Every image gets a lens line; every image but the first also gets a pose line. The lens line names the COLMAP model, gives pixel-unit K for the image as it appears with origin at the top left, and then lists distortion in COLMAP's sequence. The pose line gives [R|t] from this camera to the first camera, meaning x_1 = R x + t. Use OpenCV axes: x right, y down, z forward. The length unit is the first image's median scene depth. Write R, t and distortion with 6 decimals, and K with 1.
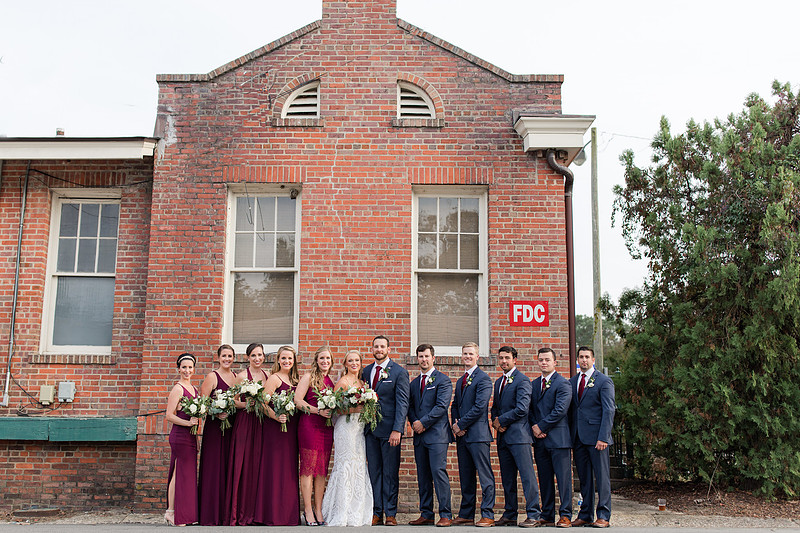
lens RADIAL K [[944.0, 0, 395.5], [0, 944.0, 257.8], [0, 0, 1]] dist [0.015835, 0.000000]
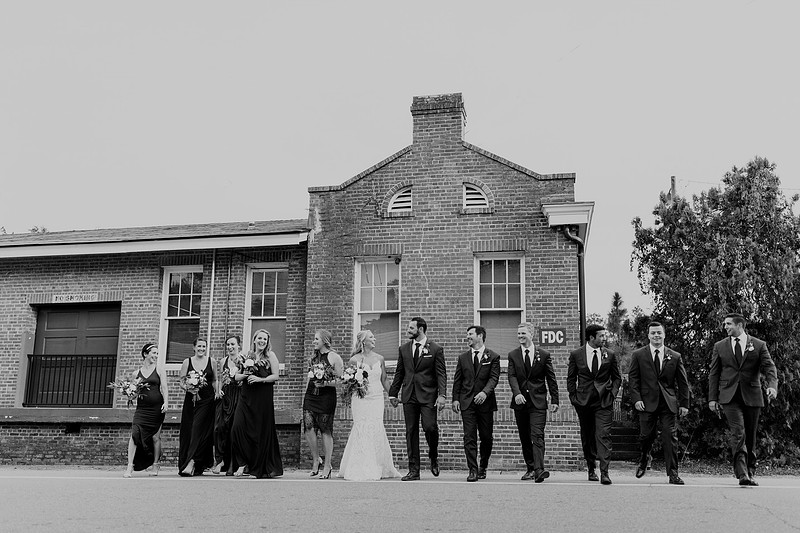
lens RADIAL K [[786.3, 0, 405.4], [0, 786.3, 264.9], [0, 0, 1]] dist [0.006811, 0.000000]
pose [[0.985226, -0.037802, -0.167034, 0.116996], [0.034314, 0.999130, -0.023720, -0.031362], [0.167786, 0.017638, 0.985666, -0.246362]]
